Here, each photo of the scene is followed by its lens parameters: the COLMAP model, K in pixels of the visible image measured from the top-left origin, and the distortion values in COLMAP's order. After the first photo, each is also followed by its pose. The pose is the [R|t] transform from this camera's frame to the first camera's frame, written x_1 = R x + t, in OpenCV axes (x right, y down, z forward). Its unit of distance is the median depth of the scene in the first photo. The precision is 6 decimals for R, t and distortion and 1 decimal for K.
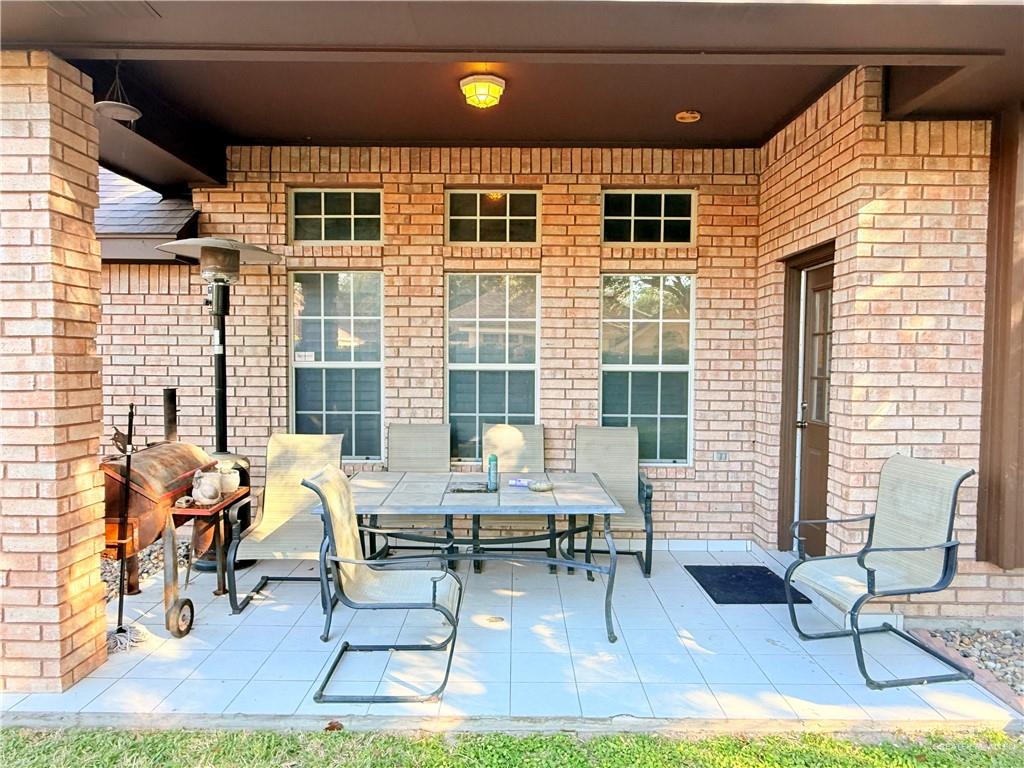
lens RADIAL K [[675.7, 0, 512.5], [0, 675.7, 384.2], [0, 0, 1]] dist [0.002981, 0.006645]
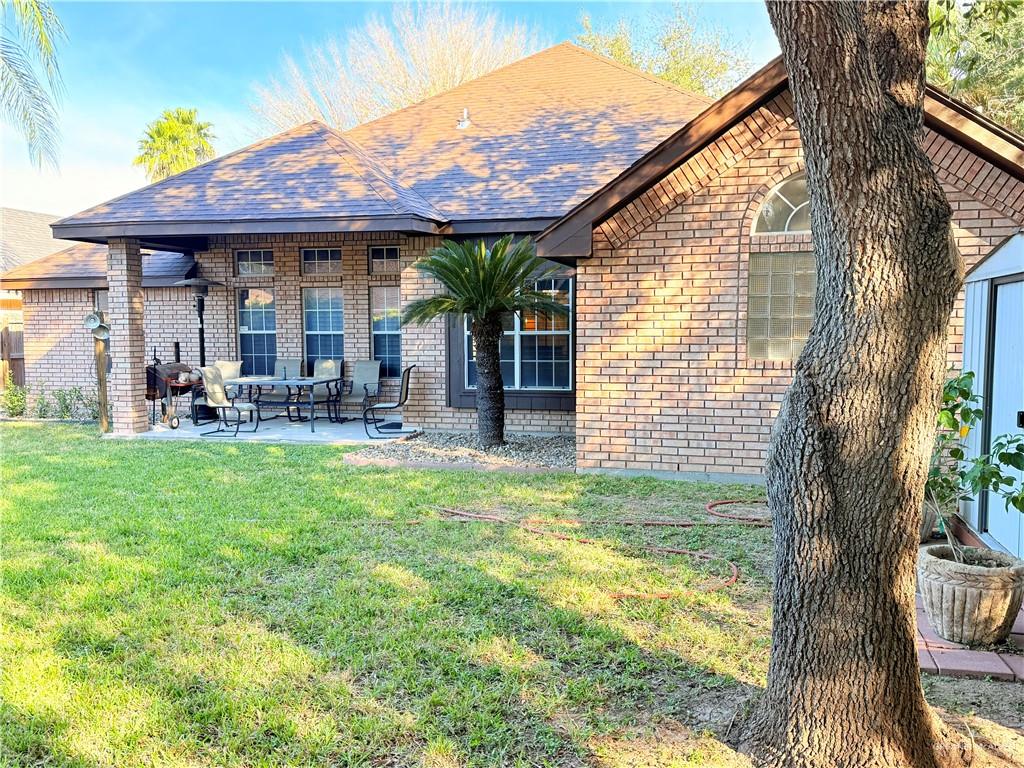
lens RADIAL K [[881.1, 0, 517.5], [0, 881.1, 390.3], [0, 0, 1]] dist [0.088461, -0.074505]
pose [[0.968986, 0.007124, -0.247014, 1.257407], [0.002637, 0.999229, 0.039165, 0.048201], [0.247103, -0.038602, 0.968220, -1.552617]]
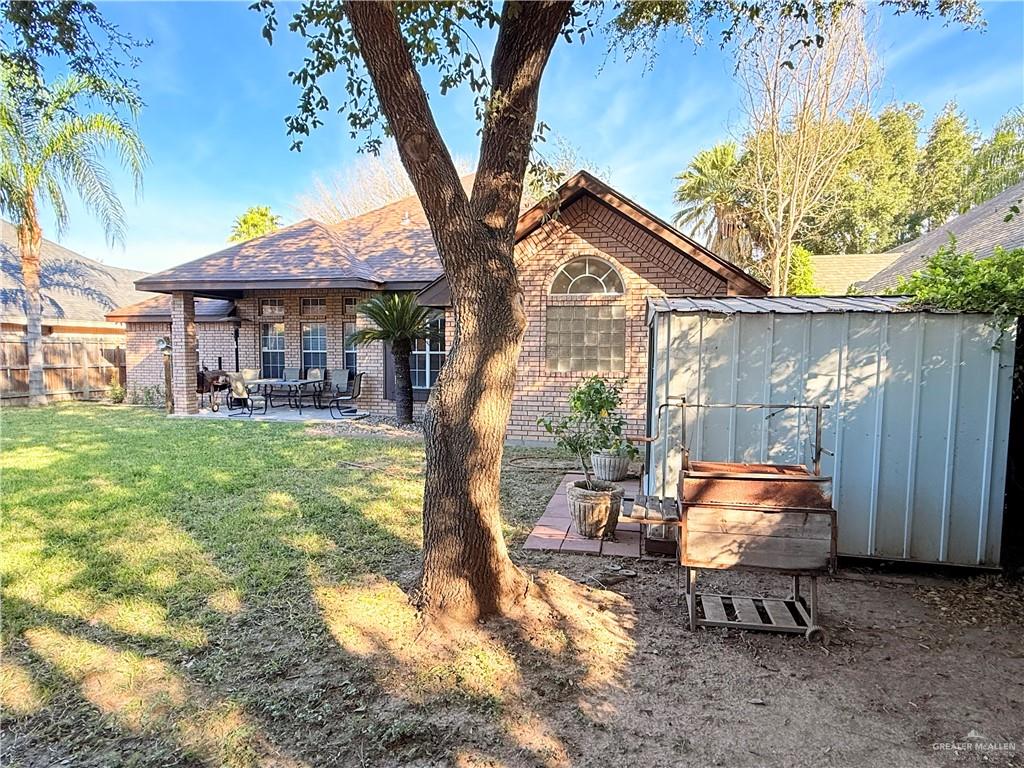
lens RADIAL K [[575.3, 0, 506.4], [0, 575.3, 381.2], [0, 0, 1]] dist [0.005556, 0.005717]
pose [[0.976698, 0.011701, -0.214299, 1.515260], [-0.006718, 0.999690, 0.023964, 0.046880], [0.214513, -0.021966, 0.976474, -1.577392]]
